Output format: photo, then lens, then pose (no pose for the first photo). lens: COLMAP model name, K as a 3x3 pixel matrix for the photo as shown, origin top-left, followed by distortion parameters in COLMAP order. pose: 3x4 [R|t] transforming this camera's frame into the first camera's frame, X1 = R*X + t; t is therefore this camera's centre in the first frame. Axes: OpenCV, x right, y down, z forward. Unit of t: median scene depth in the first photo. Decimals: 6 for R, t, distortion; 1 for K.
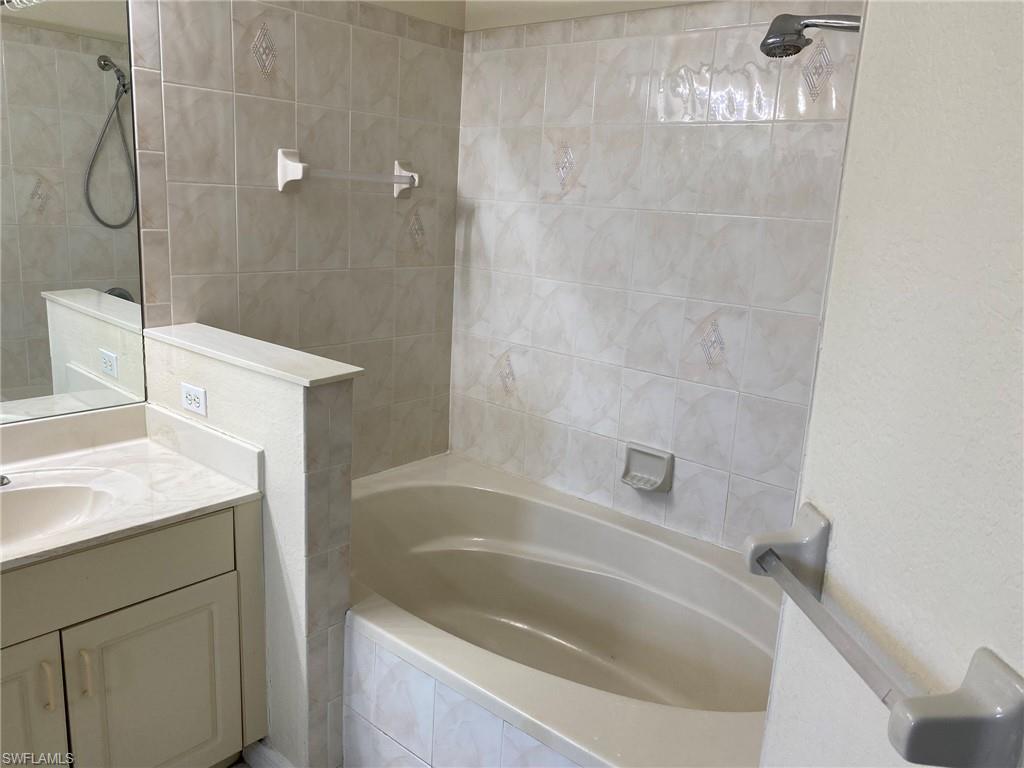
lens RADIAL K [[783.8, 0, 512.2], [0, 783.8, 385.3], [0, 0, 1]] dist [0.050015, -0.041304]
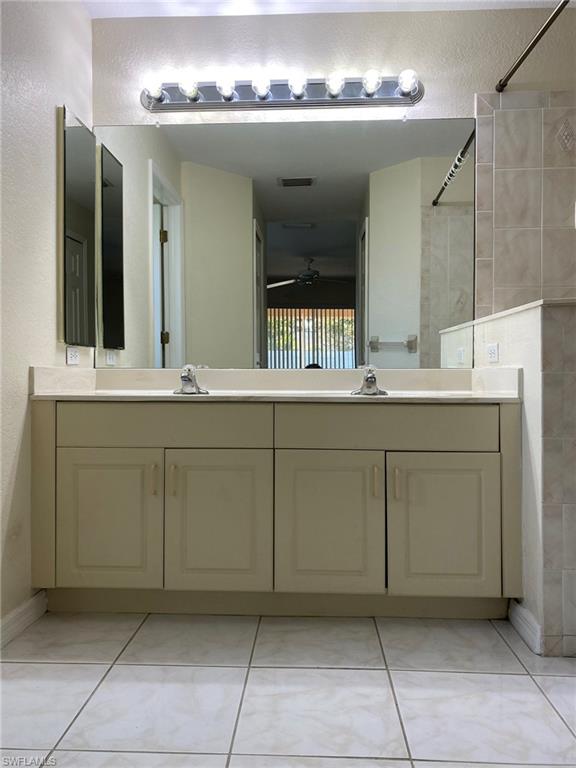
lens RADIAL K [[587.8, 0, 285.4], [0, 587.8, 380.7], [0, 0, 1]] dist [0.050015, -0.041304]
pose [[0.611202, -0.052291, -0.789745, 0.243987], [-0.154250, 0.970812, -0.183658, 0.334934], [0.776298, 0.234070, 0.585297, 0.039879]]
